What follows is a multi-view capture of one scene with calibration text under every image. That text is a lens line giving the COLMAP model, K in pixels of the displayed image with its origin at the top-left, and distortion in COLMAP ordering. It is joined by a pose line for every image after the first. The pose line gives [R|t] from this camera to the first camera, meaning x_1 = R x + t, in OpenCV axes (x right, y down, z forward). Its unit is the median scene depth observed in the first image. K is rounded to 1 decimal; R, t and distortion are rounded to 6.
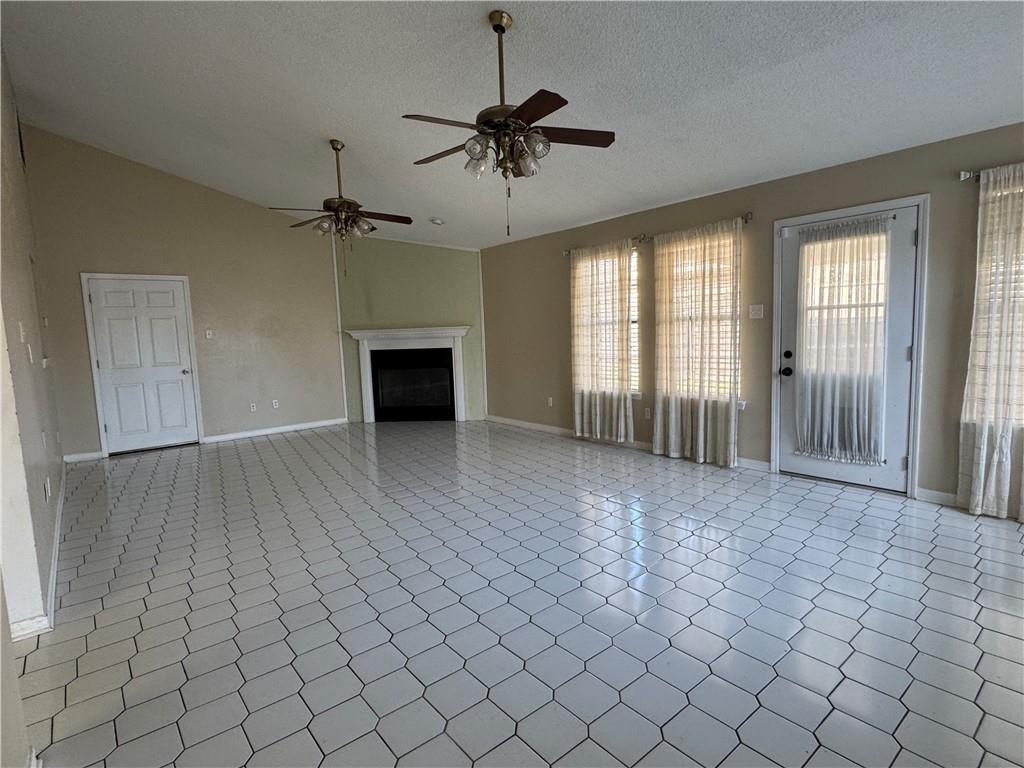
lens RADIAL K [[538.9, 0, 512.0], [0, 538.9, 384.0], [0, 0, 1]] dist [-0.001943, -0.000544]
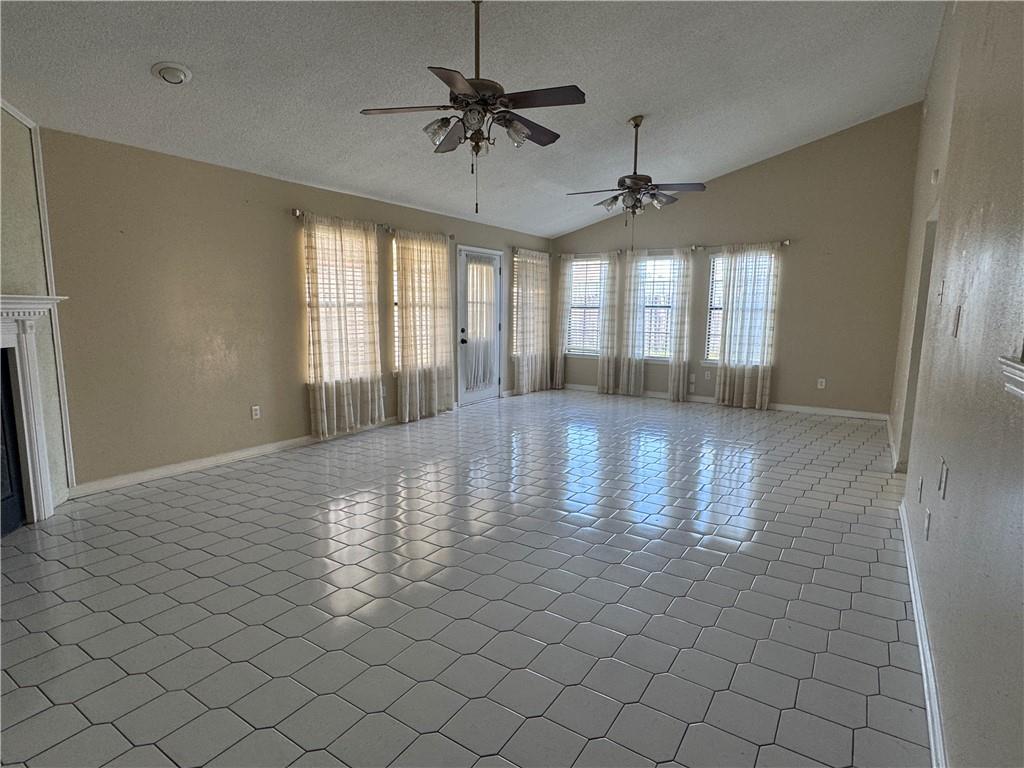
lens RADIAL K [[538.9, 0, 512.0], [0, 538.9, 384.0], [0, 0, 1]] dist [-0.001943, -0.000544]
pose [[-0.298913, -0.093521, 0.949687, -0.947279], [0.107466, 0.985557, 0.130878, -0.081908], [-0.948210, 0.141180, -0.284545, 1.194806]]
